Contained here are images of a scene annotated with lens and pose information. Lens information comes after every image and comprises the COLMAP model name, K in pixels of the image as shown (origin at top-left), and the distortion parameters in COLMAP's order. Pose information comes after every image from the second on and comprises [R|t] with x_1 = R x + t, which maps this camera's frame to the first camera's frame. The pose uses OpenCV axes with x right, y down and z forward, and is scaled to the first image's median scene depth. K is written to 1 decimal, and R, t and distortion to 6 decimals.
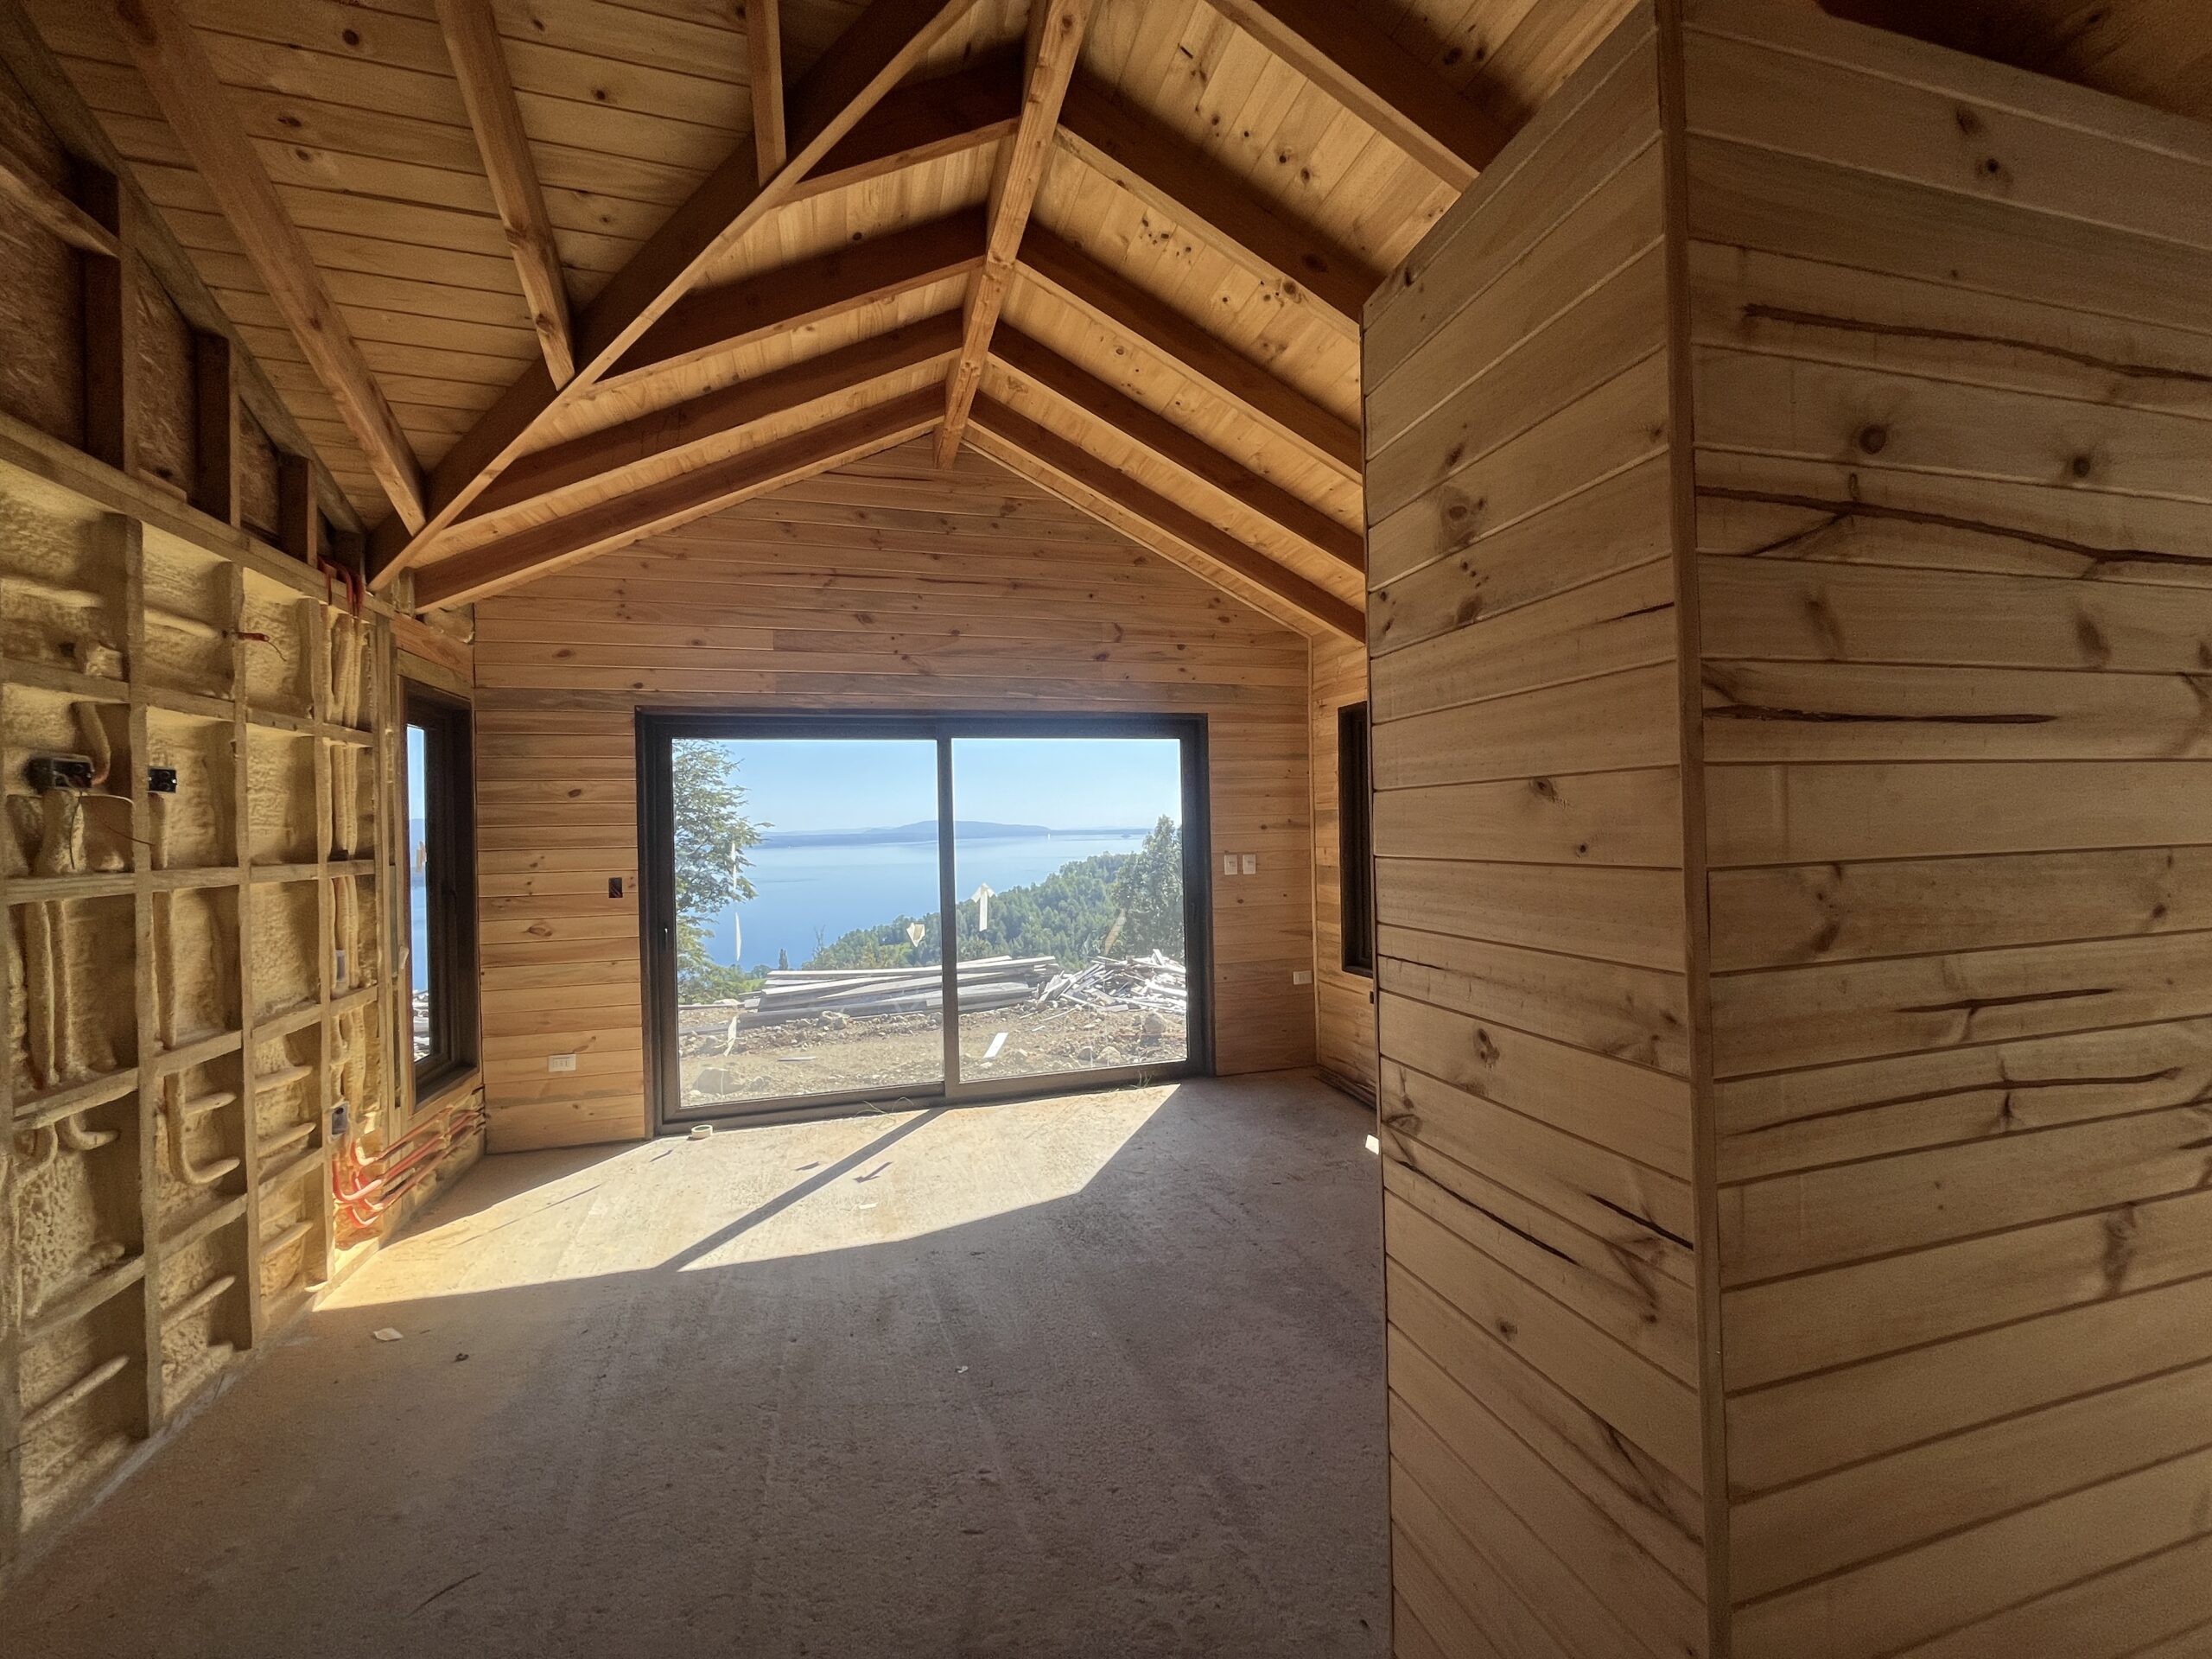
lens RADIAL K [[893.7, 0, 1099.0], [0, 893.7, 827.5], [0, 0, 1]] dist [-0.002269, 0.000067]
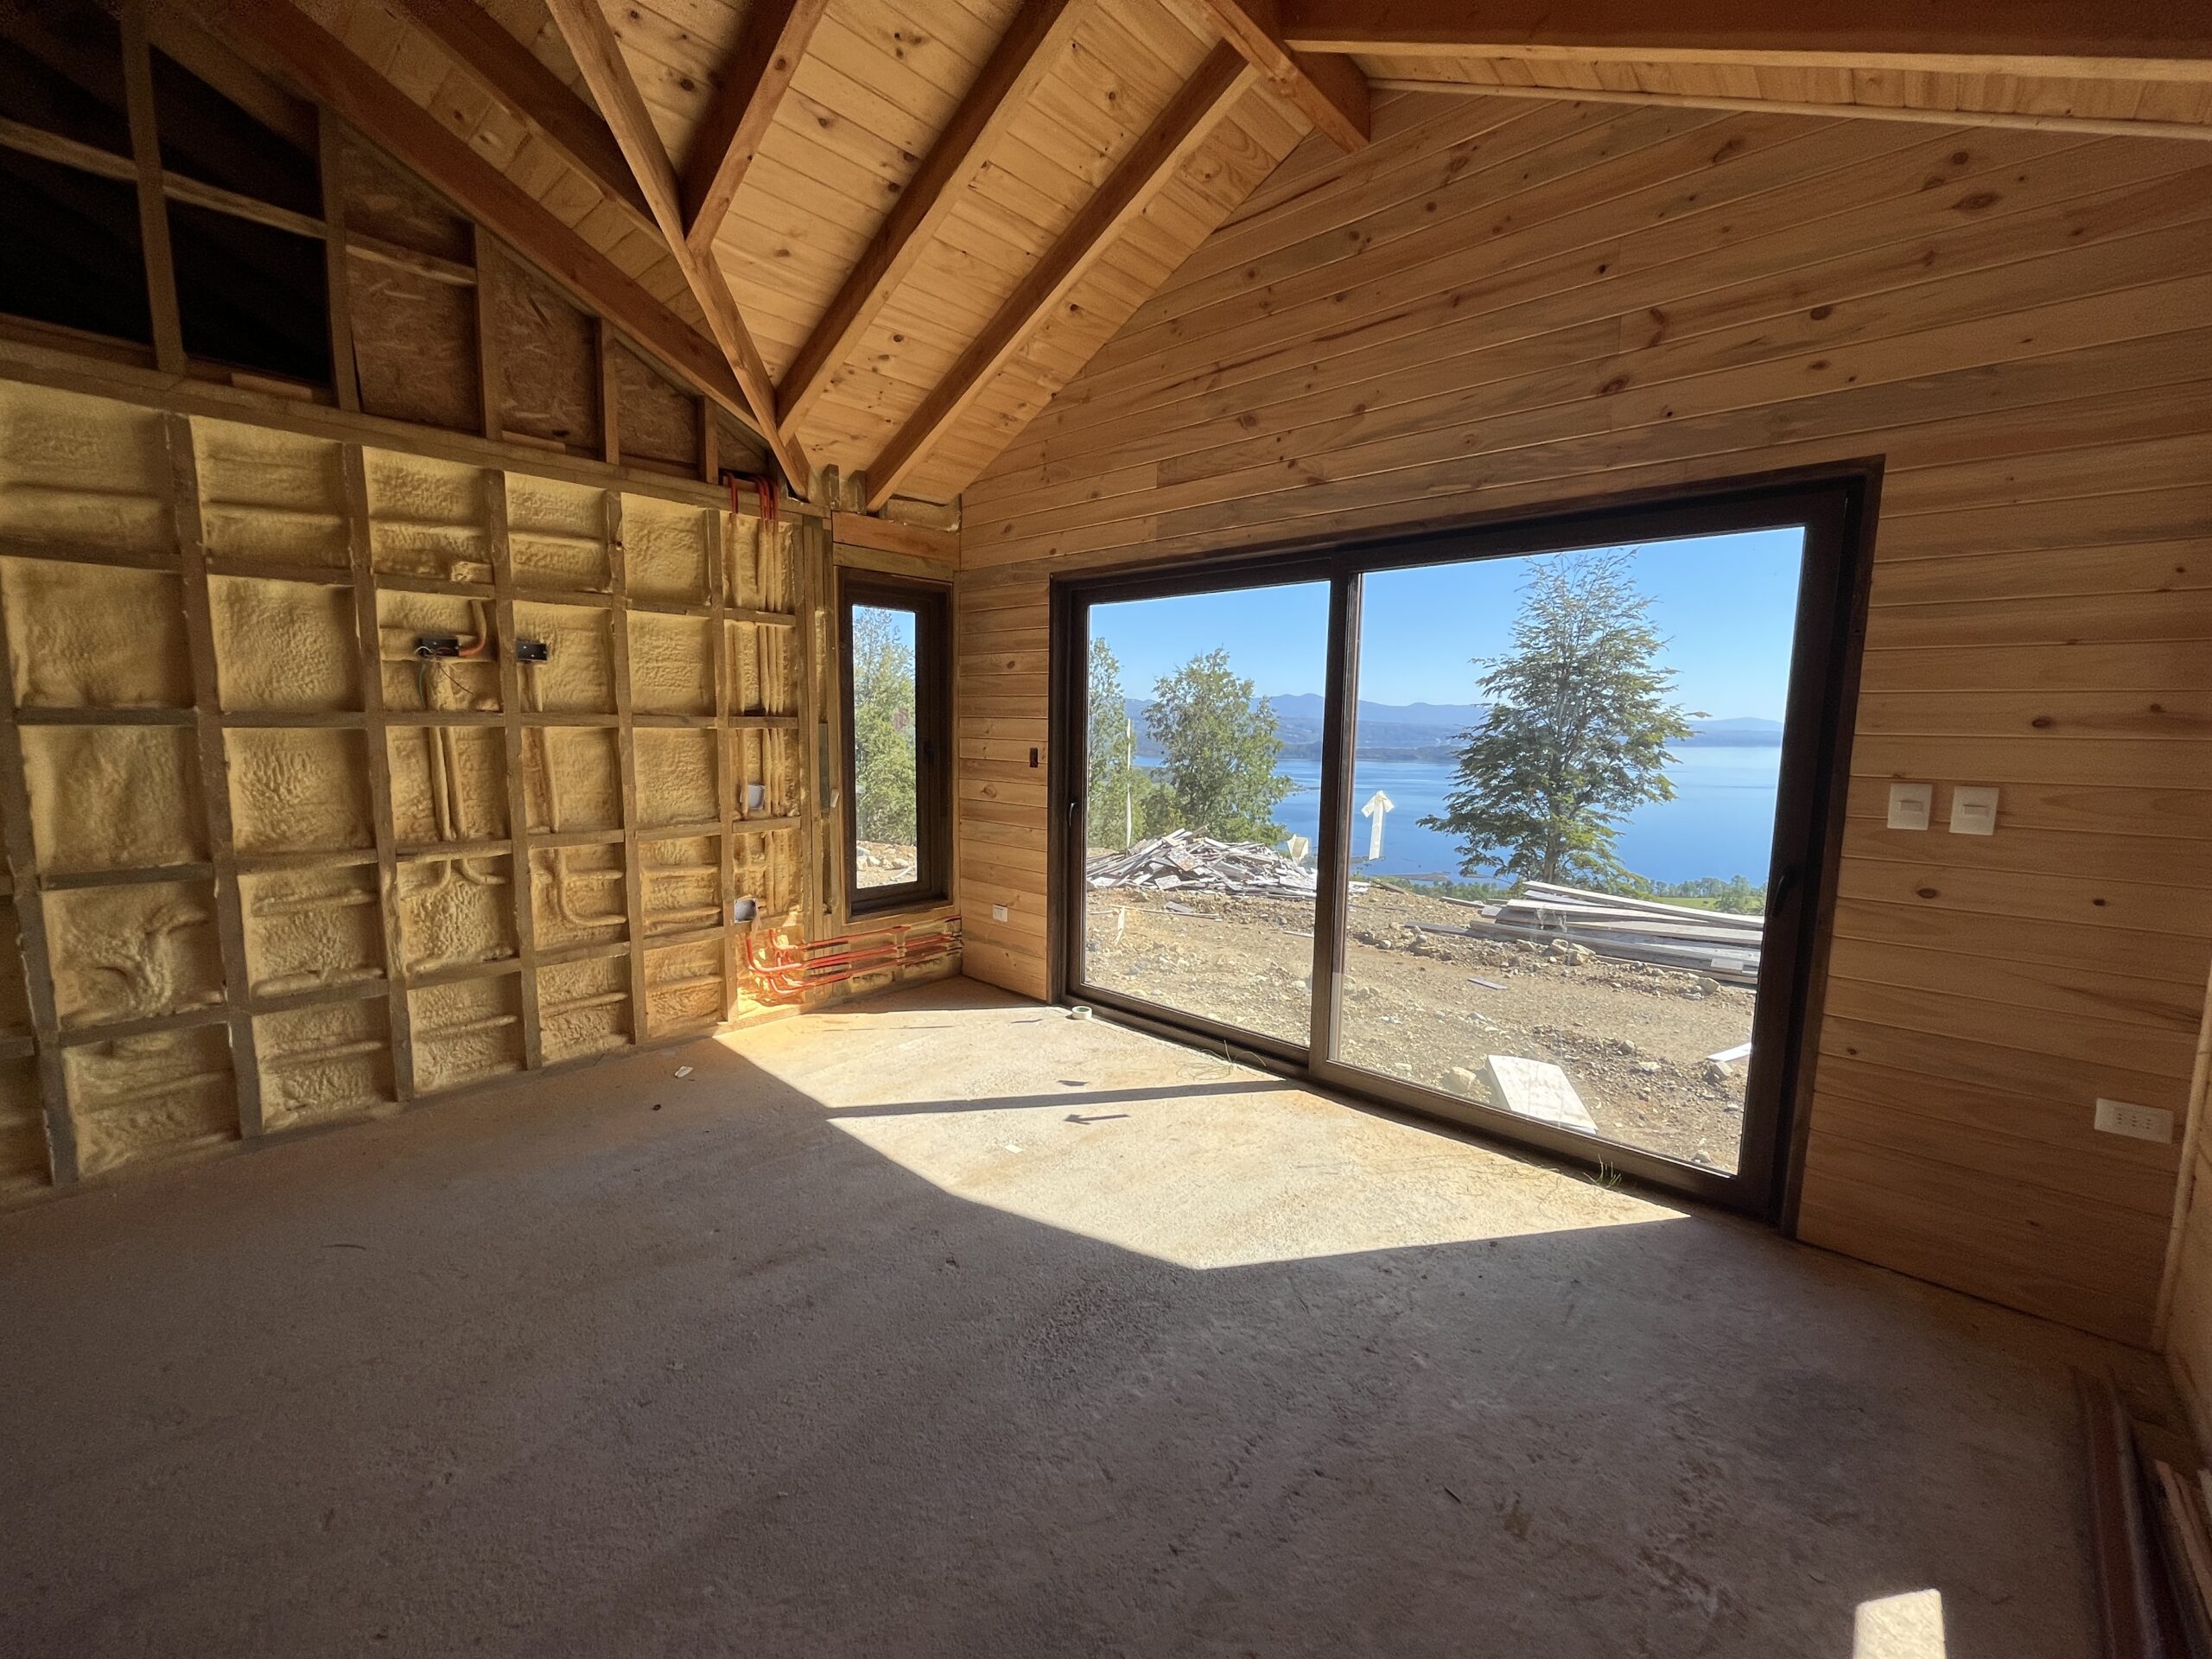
lens RADIAL K [[893.7, 0, 1099.0], [0, 893.7, 827.5], [0, 0, 1]] dist [-0.002269, 0.000067]
pose [[0.520241, 0.132509, -0.843677, 0.372610], [-0.027064, 0.989951, 0.138794, 0.002222], [0.853591, -0.049373, 0.518599, 0.525466]]
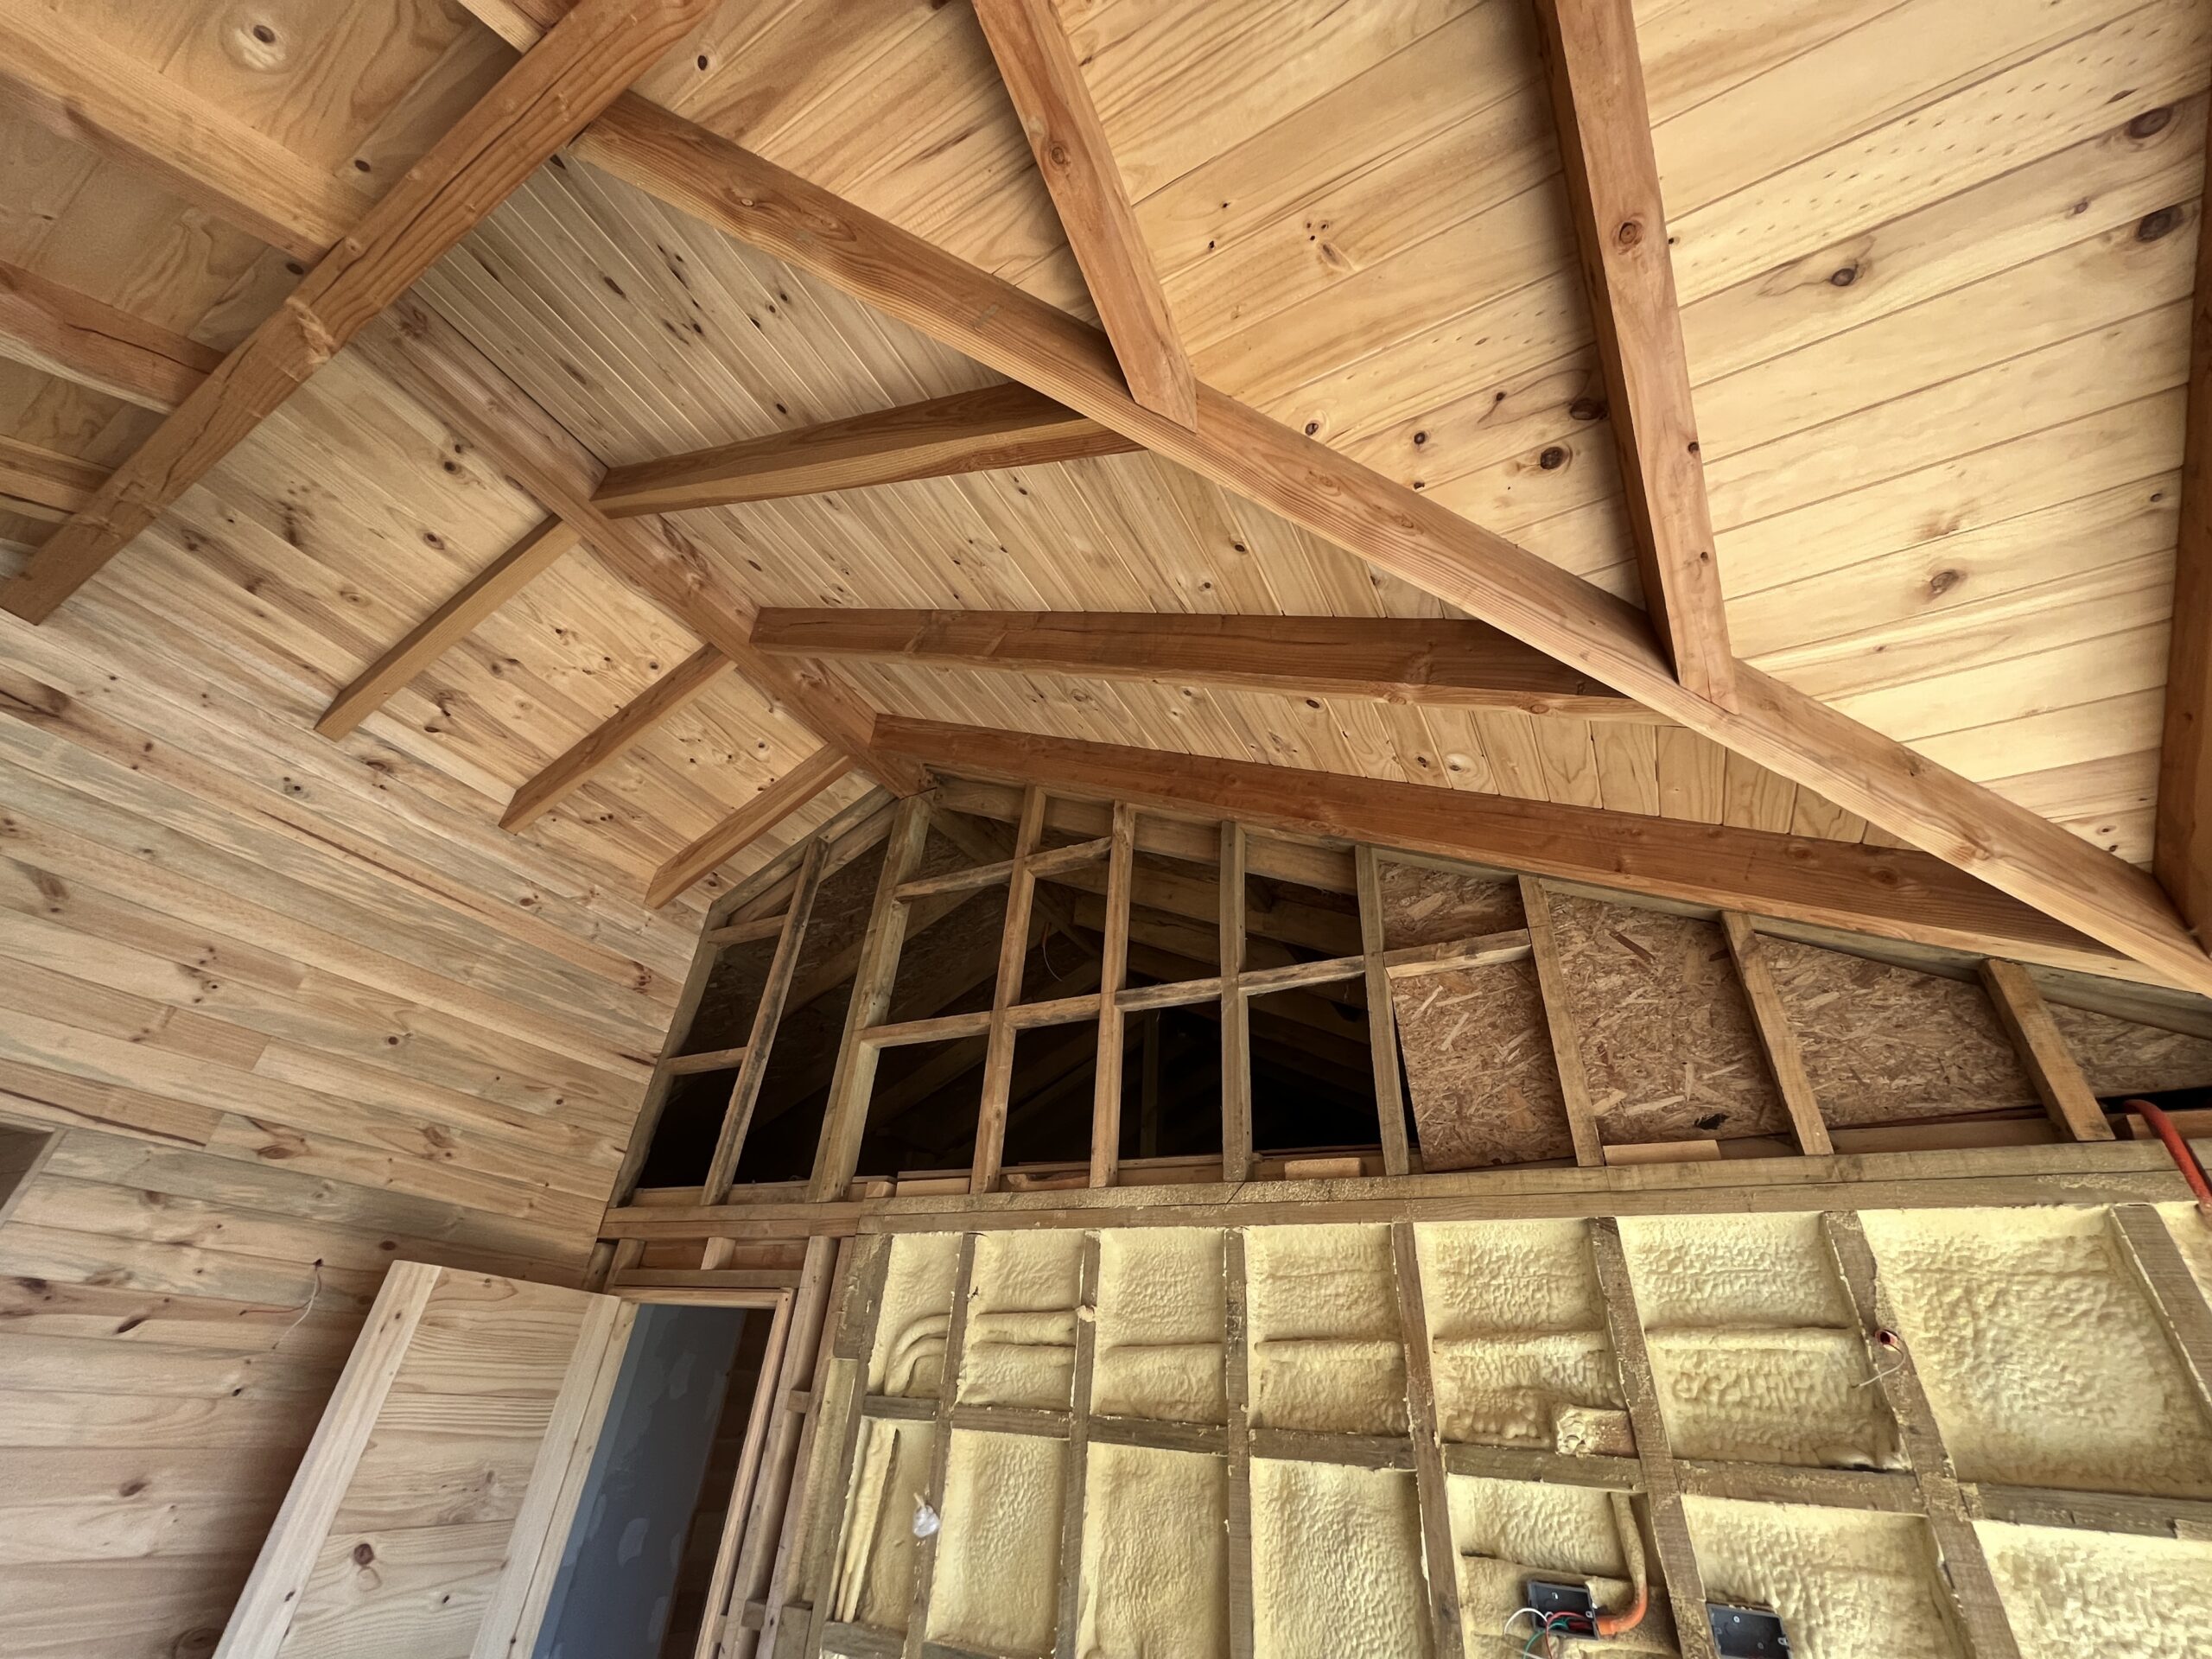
lens RADIAL K [[893.7, 0, 1099.0], [0, 893.7, 827.5], [0, 0, 1]] dist [-0.002269, 0.000067]
pose [[-0.711924, -0.404694, -0.573922, -0.057316], [-0.051755, 0.845268, -0.531831, -0.092829], [0.700346, -0.348920, -0.622712, 0.656289]]
